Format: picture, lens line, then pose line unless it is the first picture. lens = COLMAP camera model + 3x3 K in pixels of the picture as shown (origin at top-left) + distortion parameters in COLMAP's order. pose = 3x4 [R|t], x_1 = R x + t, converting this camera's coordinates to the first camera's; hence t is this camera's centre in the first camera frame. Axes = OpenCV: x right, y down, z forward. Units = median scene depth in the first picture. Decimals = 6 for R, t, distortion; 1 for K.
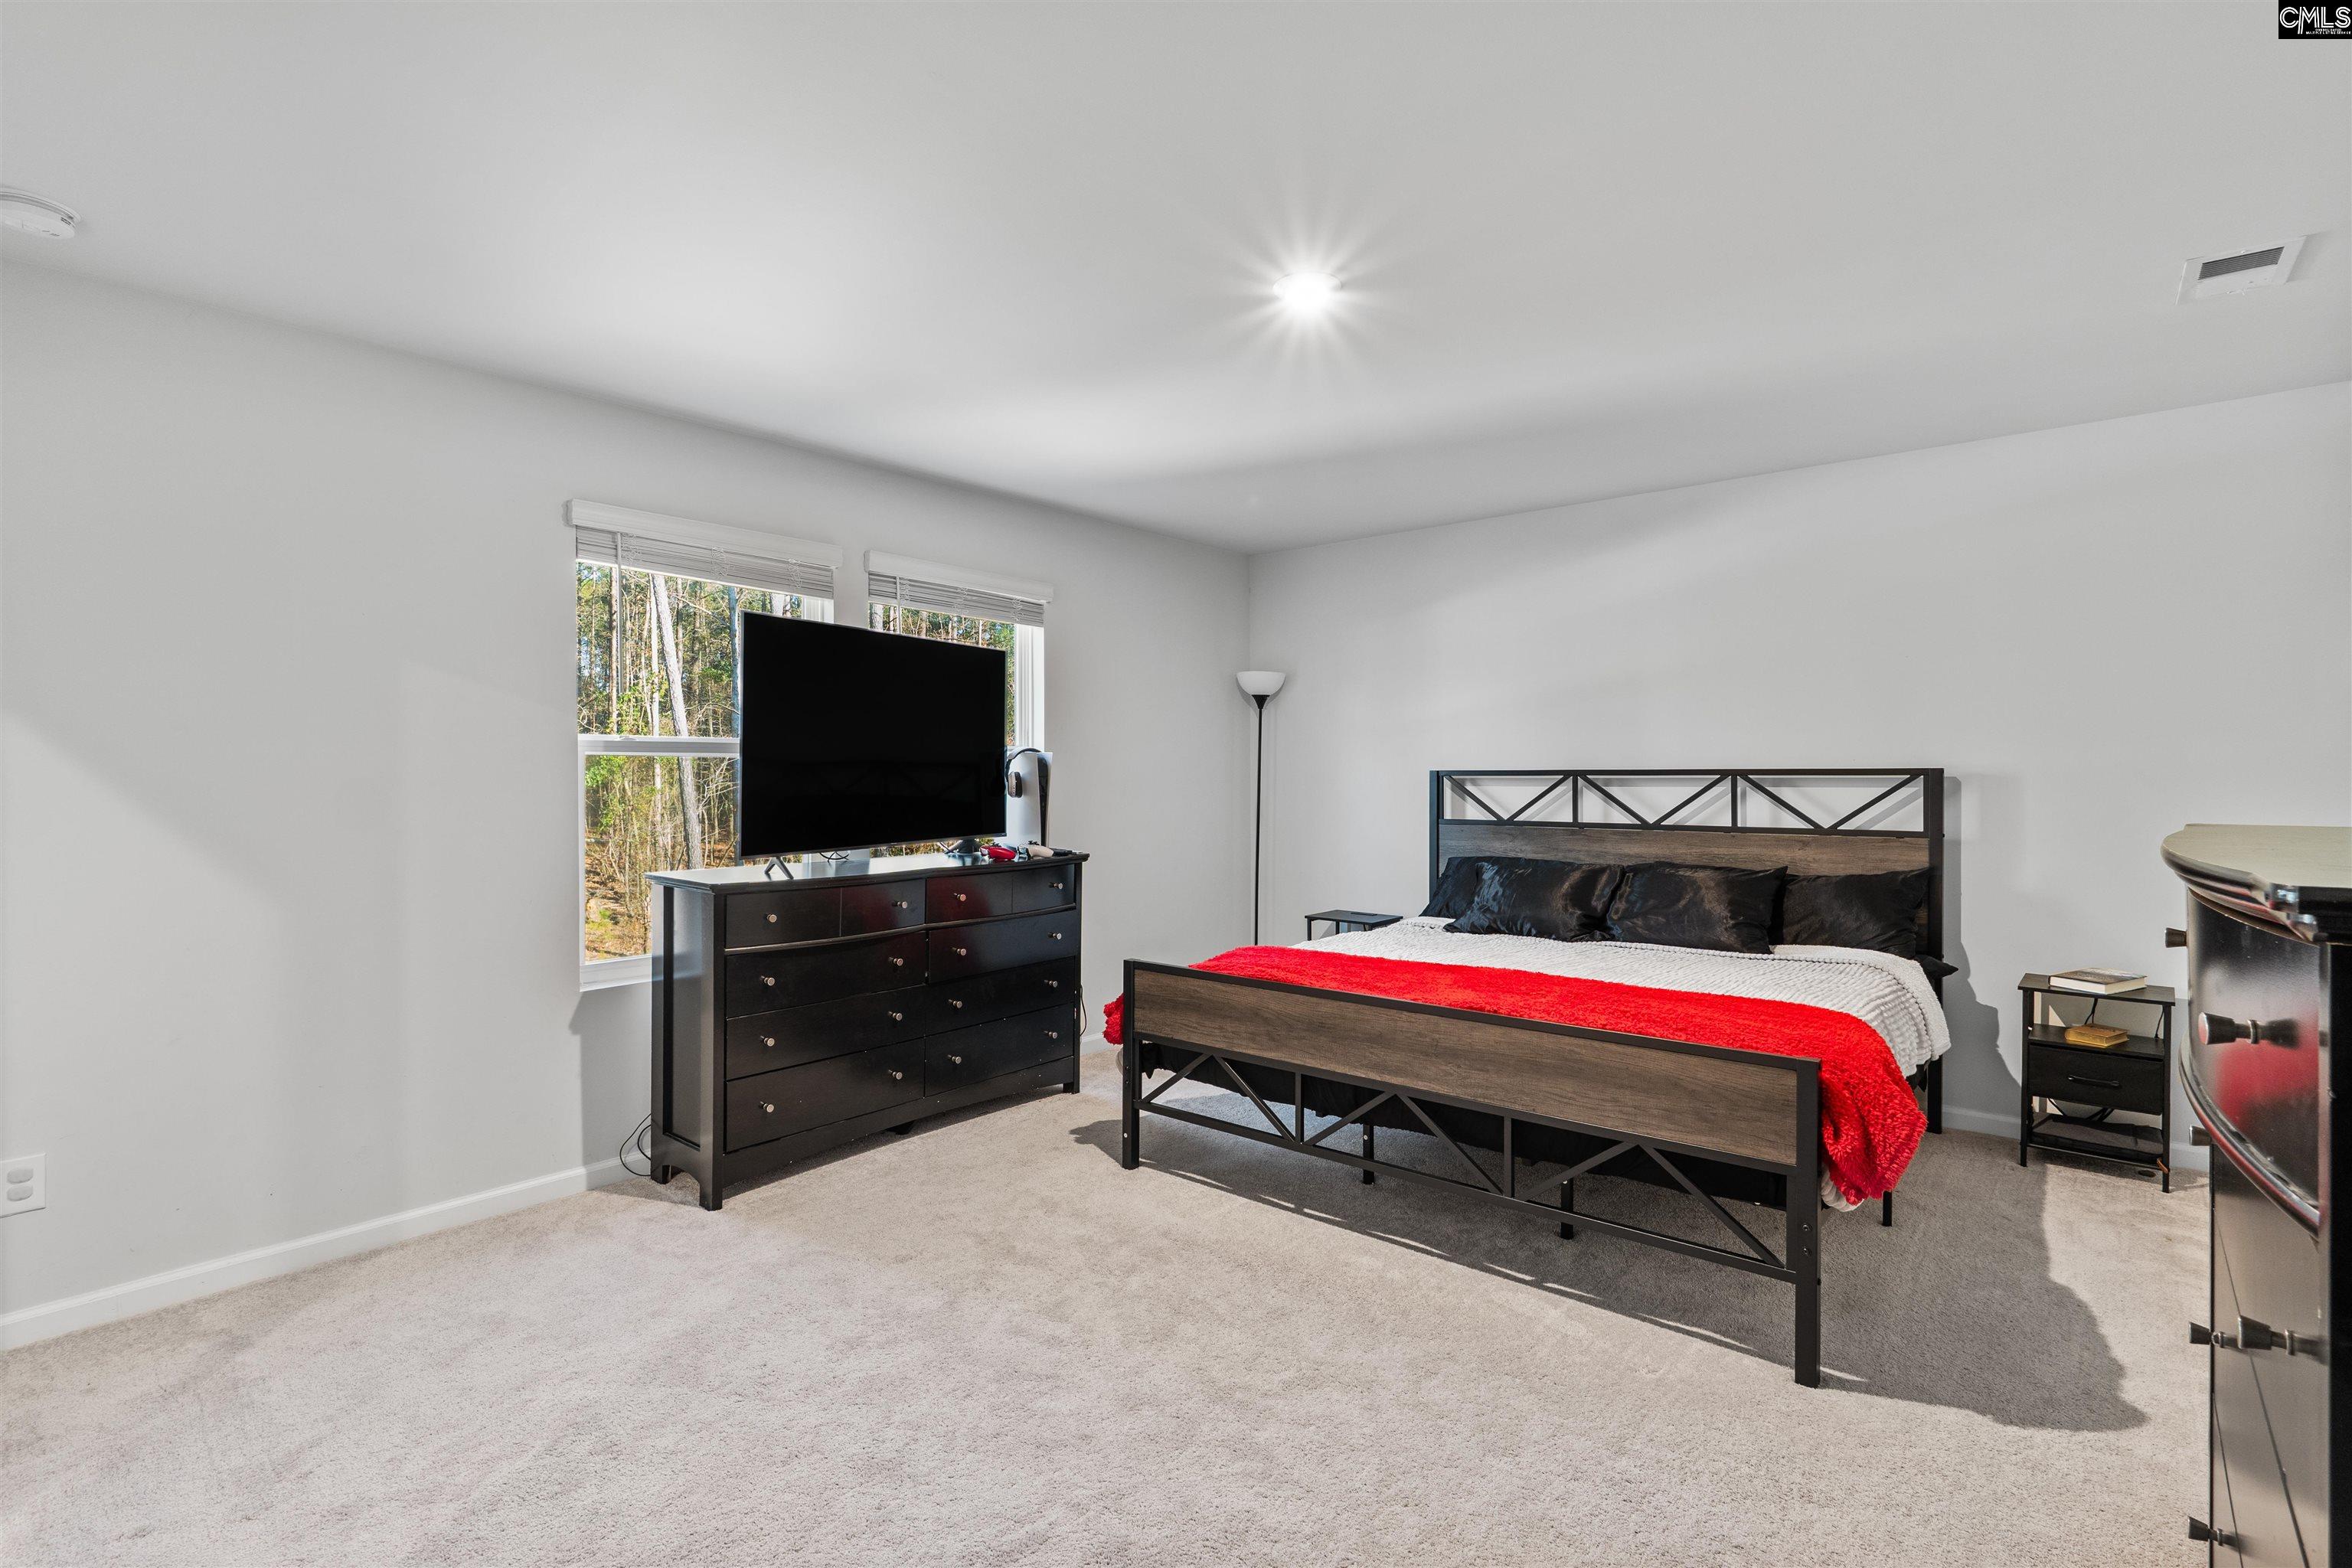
lens RADIAL K [[1092.1, 0, 1183.9], [0, 1092.1, 800.0], [0, 0, 1]] dist [-0.008860, 0.002084]
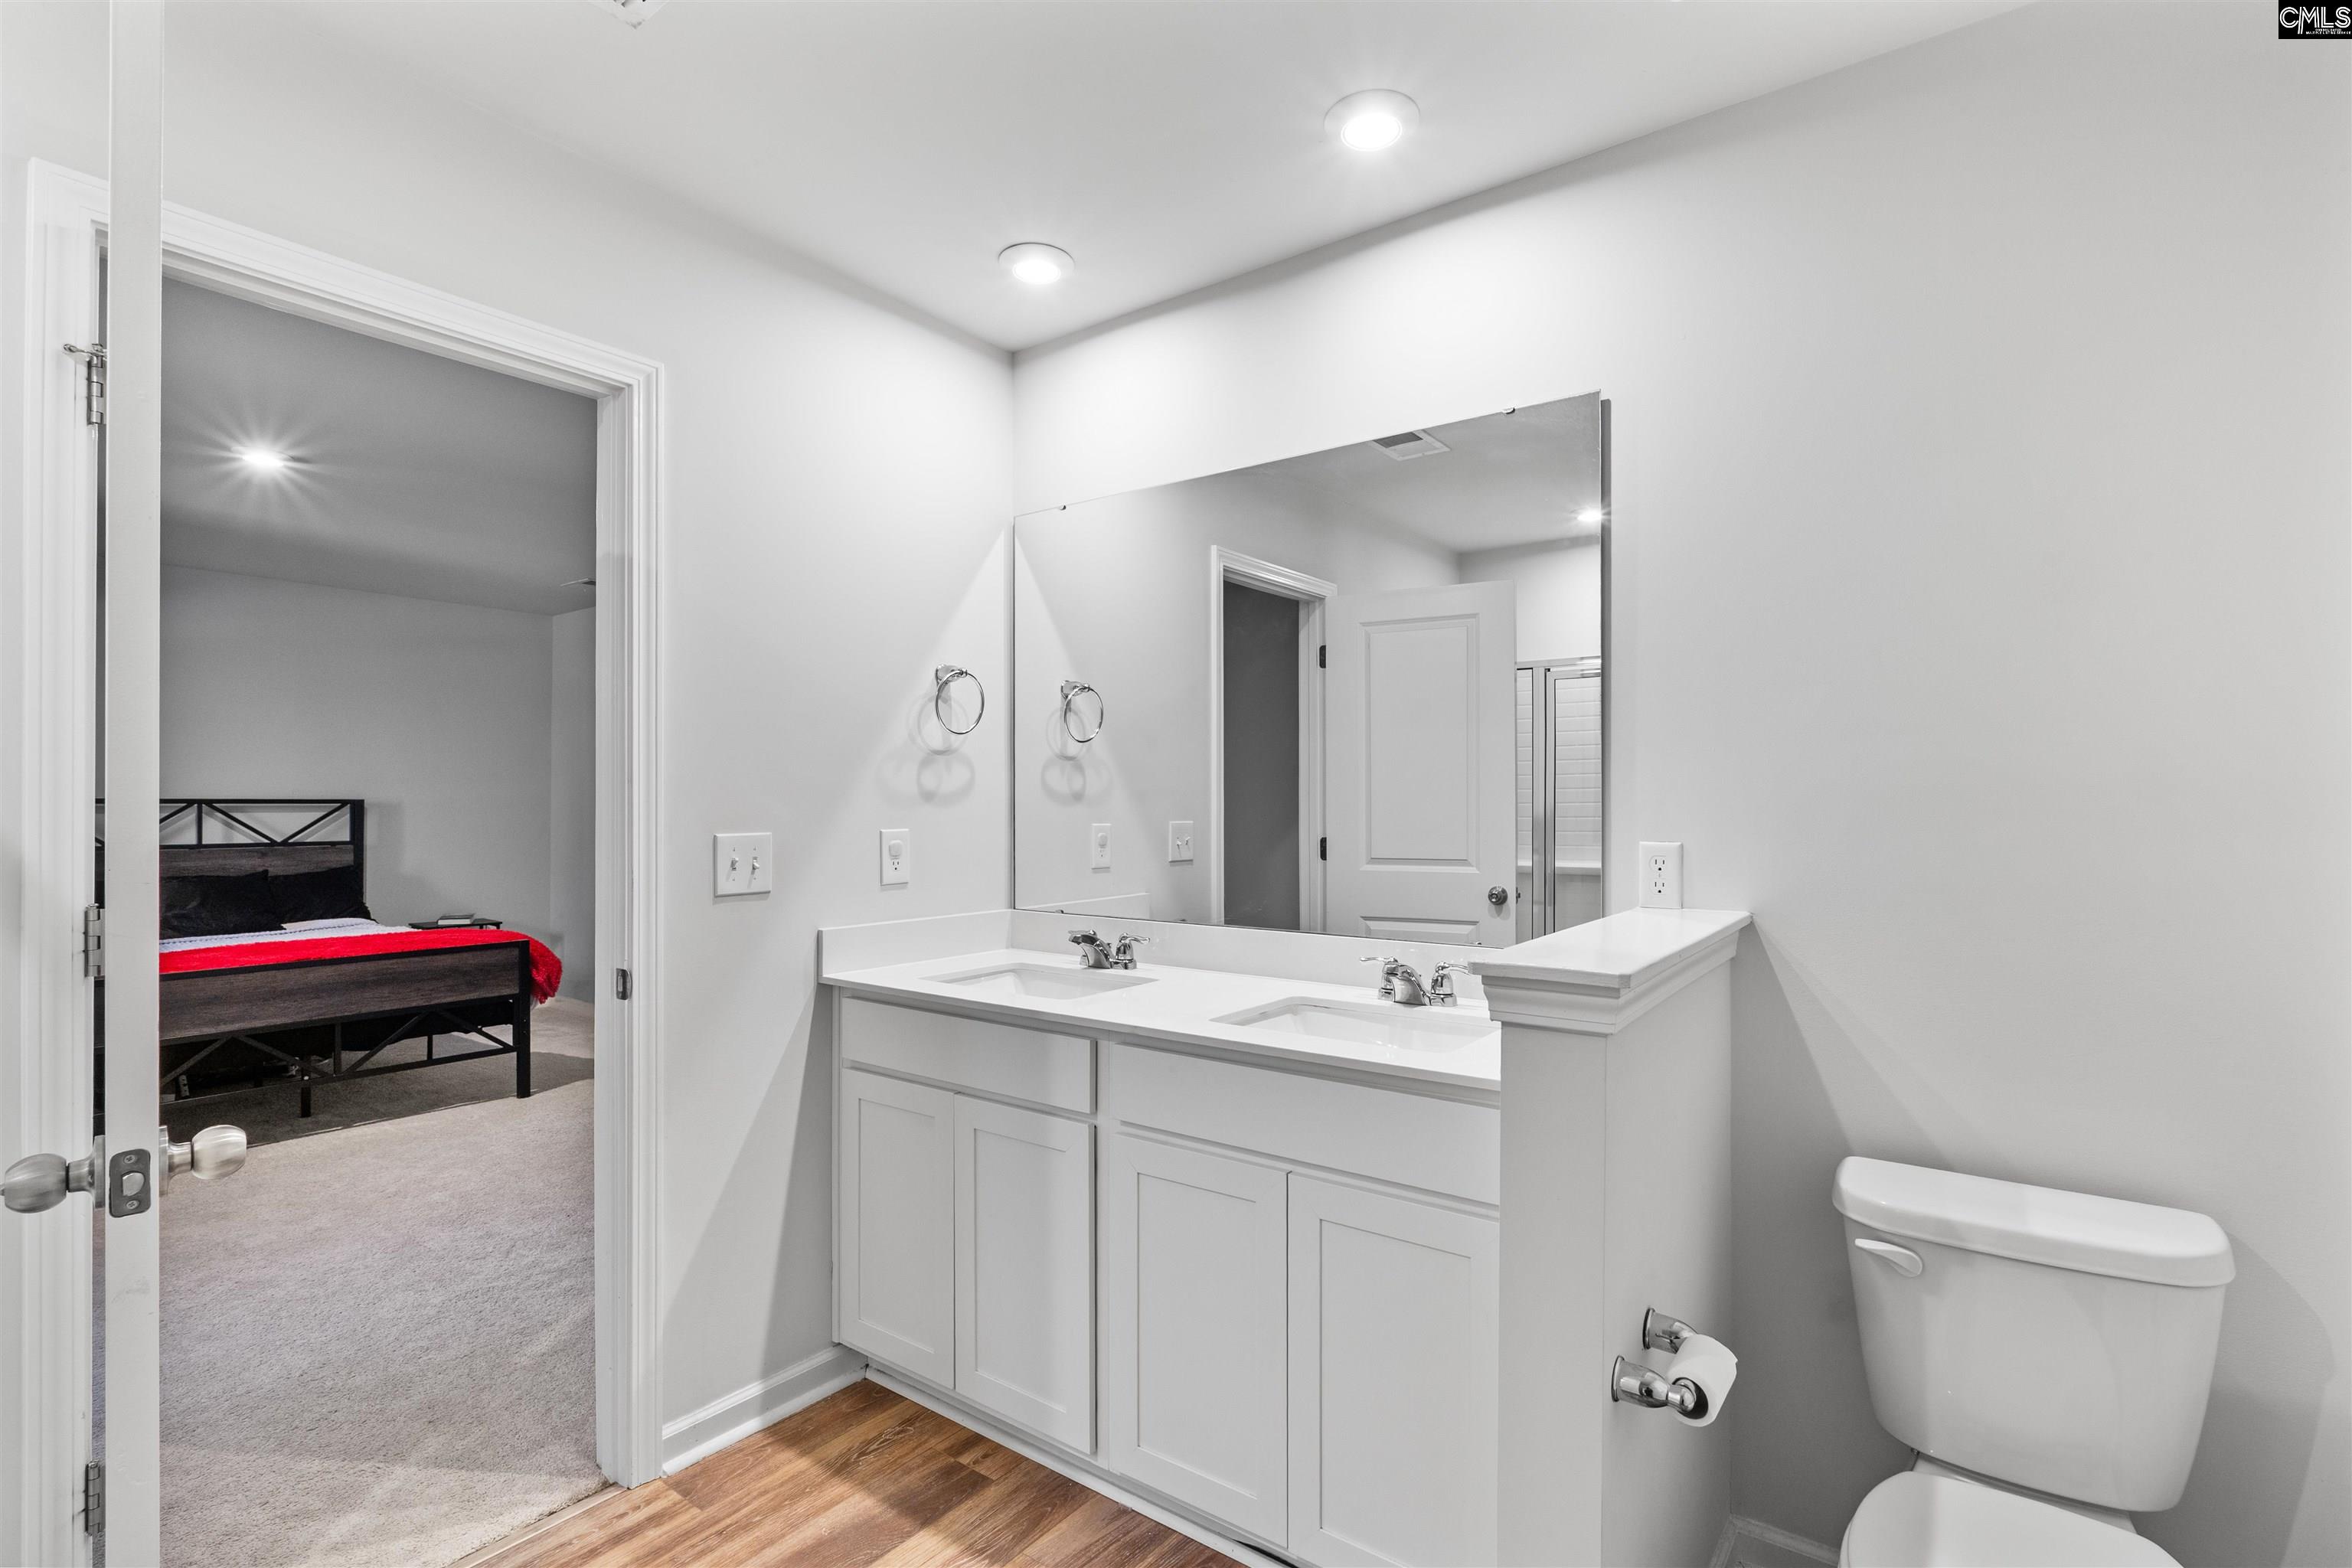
lens RADIAL K [[1092.1, 0, 1190.1], [0, 1092.1, 794.6], [0, 0, 1]] dist [-0.008860, 0.002084]
pose [[-0.060311, 0.011206, 0.998117, -0.924127], [0.021867, 0.999712, -0.009903, 0.005045], [-0.997940, 0.021229, -0.060538, -0.087578]]
